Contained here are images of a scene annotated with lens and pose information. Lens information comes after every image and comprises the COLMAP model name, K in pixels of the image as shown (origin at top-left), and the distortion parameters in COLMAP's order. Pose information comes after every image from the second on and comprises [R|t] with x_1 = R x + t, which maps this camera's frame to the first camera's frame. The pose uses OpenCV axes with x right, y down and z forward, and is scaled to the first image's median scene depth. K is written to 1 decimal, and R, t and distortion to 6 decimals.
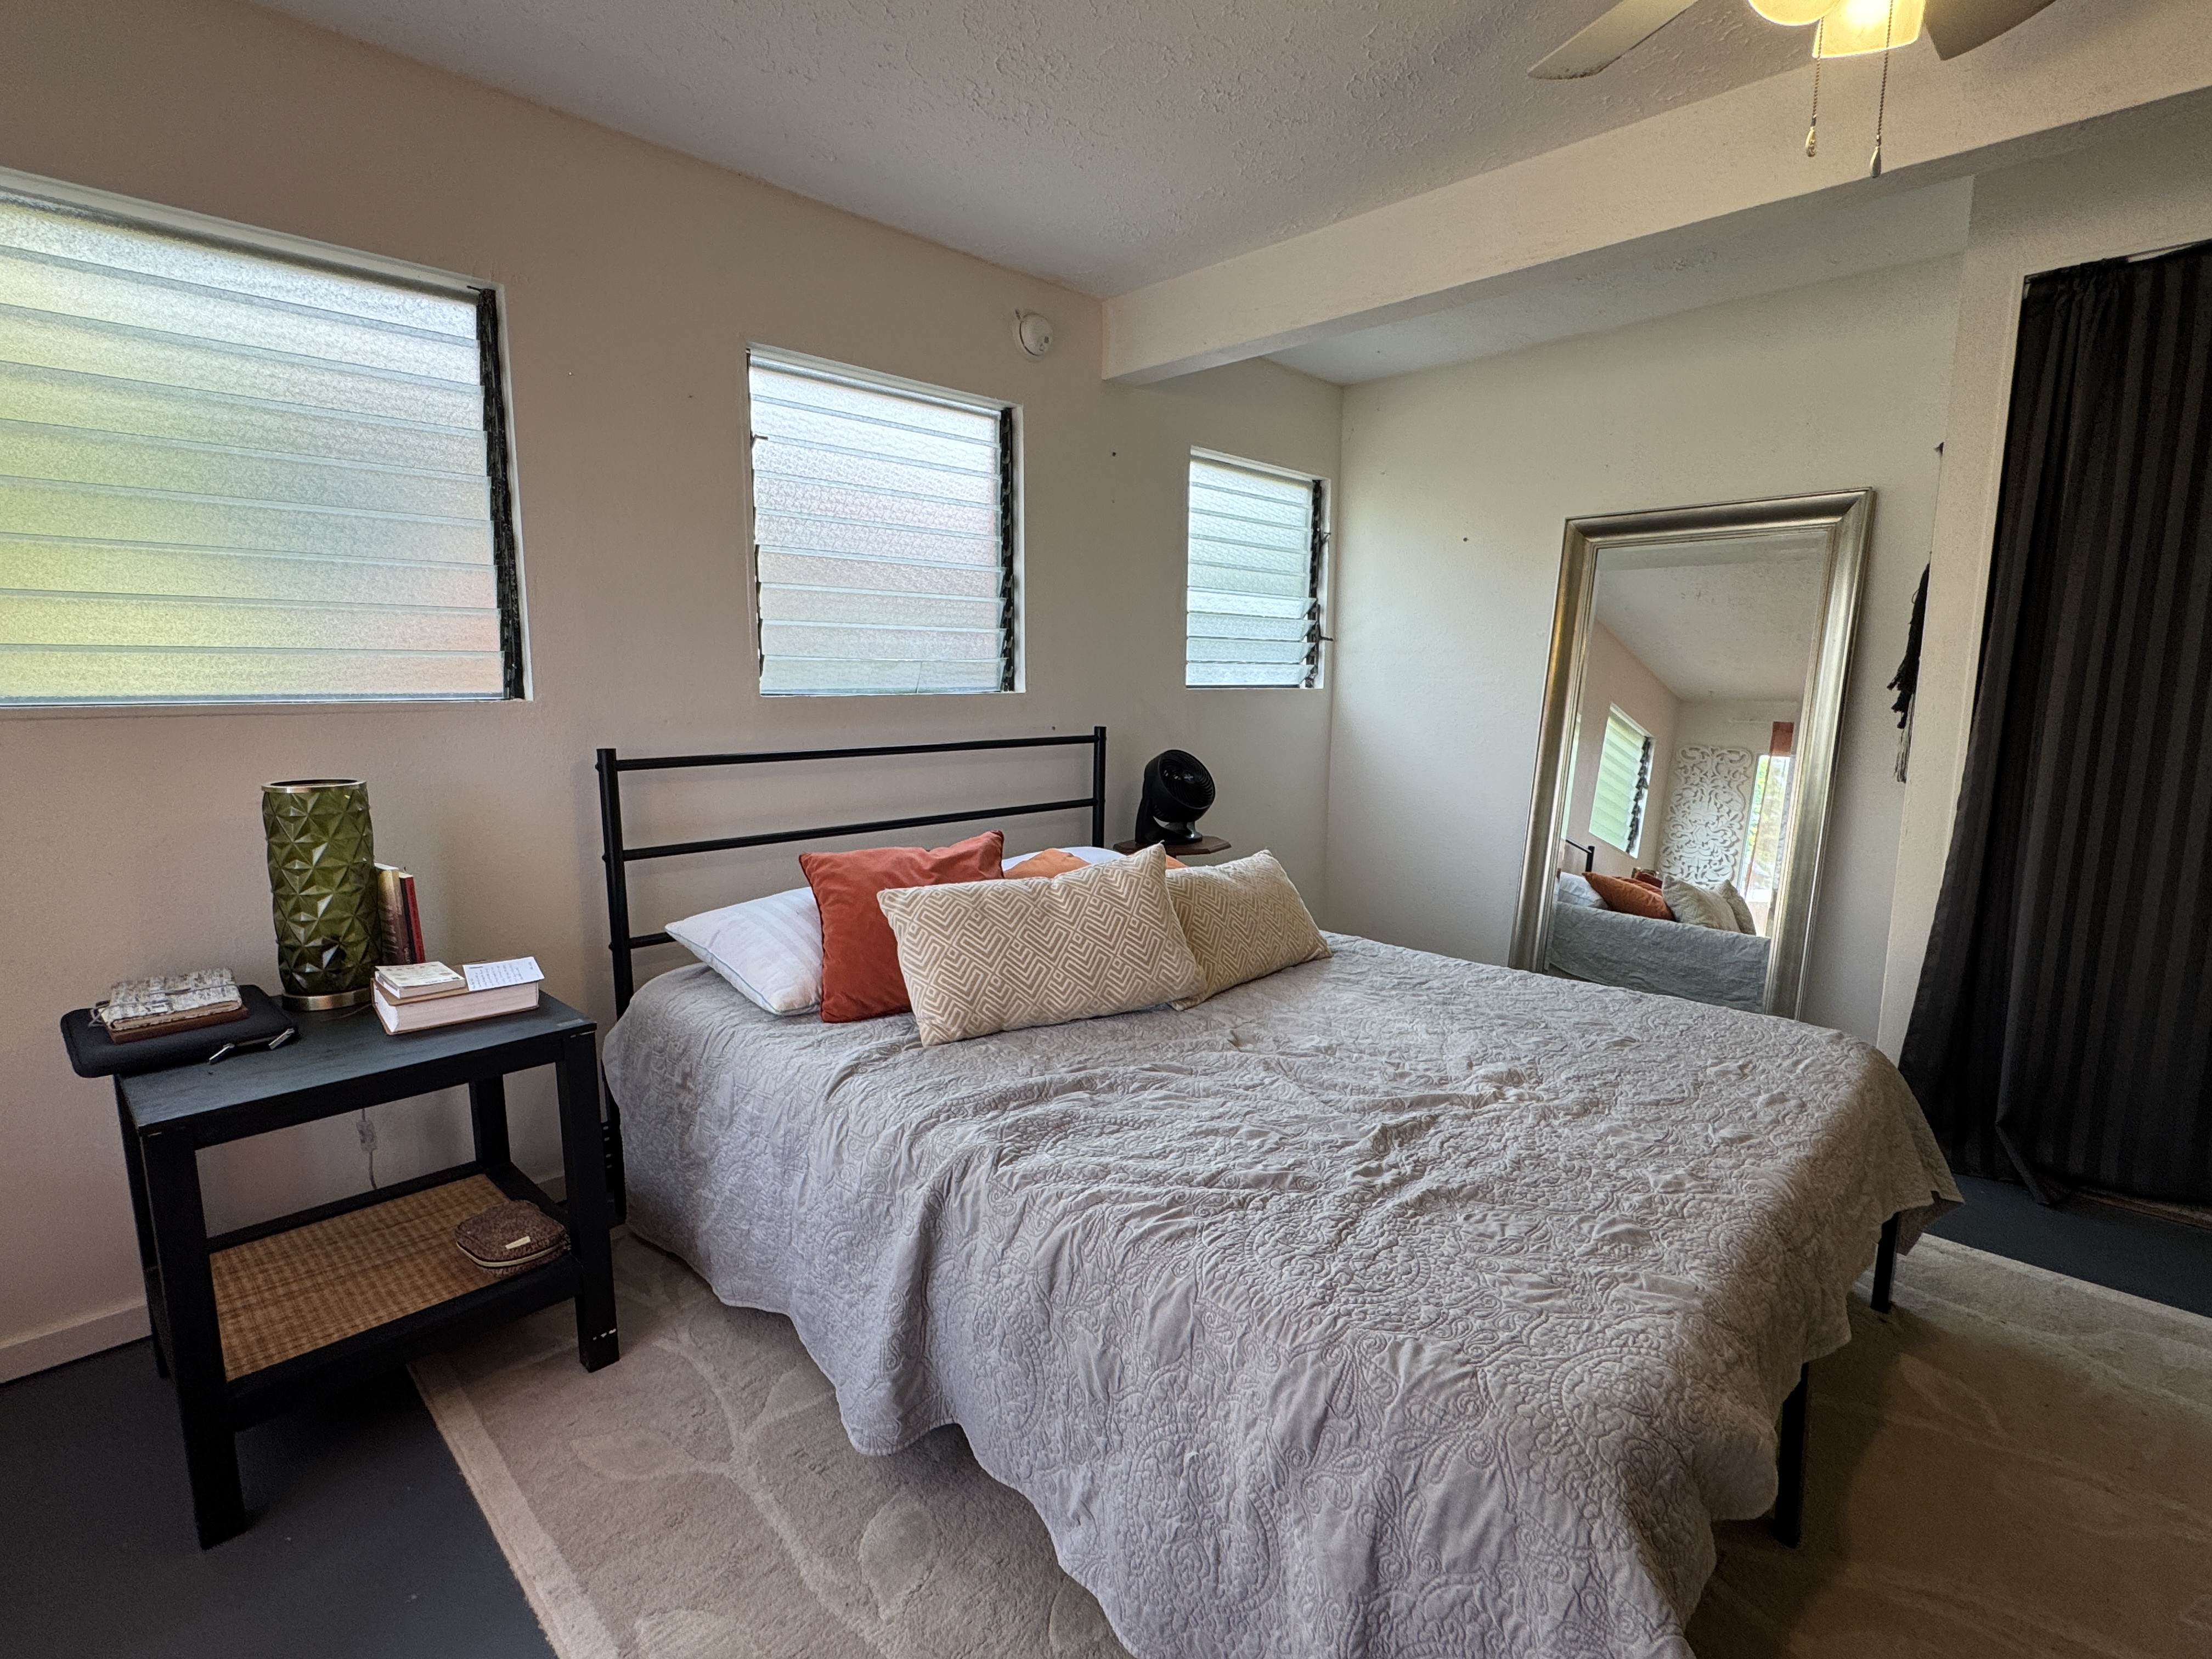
lens RADIAL K [[1052.4, 0, 1105.2], [0, 1052.4, 832.2], [0, 0, 1]] dist [-0.002808, 0.000452]
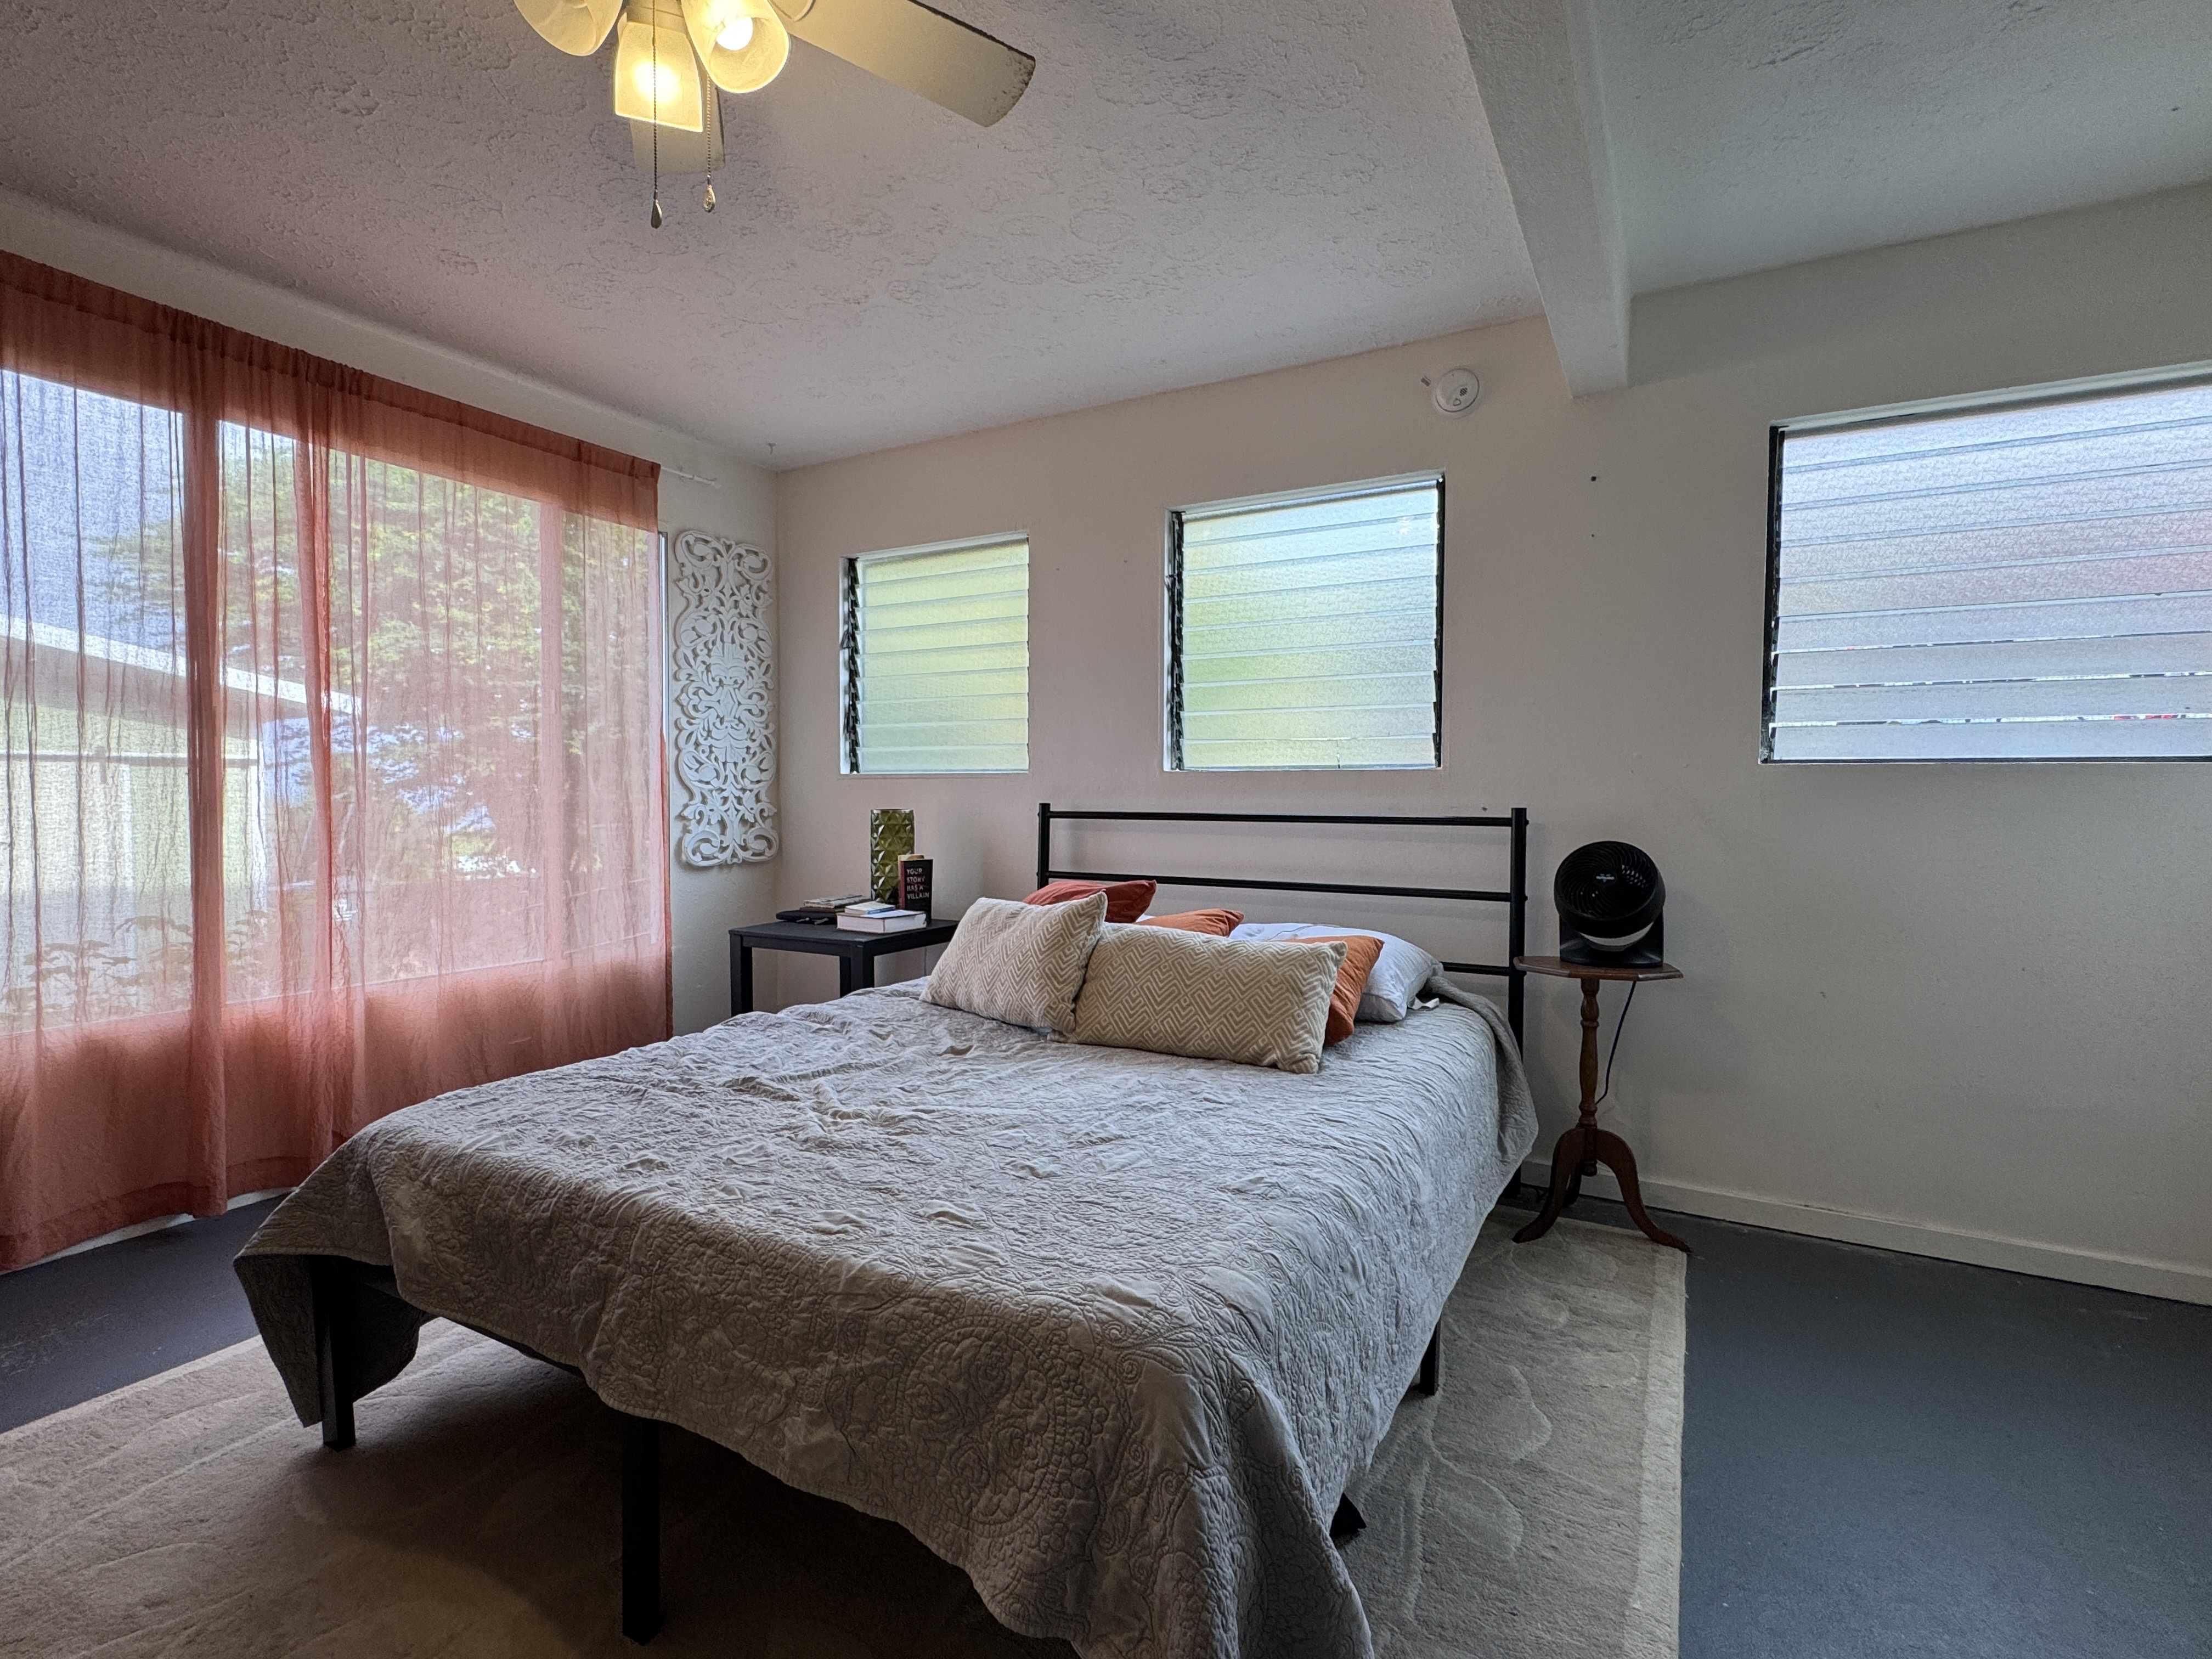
lens RADIAL K [[1052.4, 0, 1106.5], [0, 1052.4, 826.3], [0, 0, 1]] dist [-0.002808, 0.000452]
pose [[0.262519, 0.023216, -0.964647, 0.767239], [-0.149081, 0.988683, -0.016777, -0.024683], [0.953341, 0.148215, 0.263009, 0.509616]]
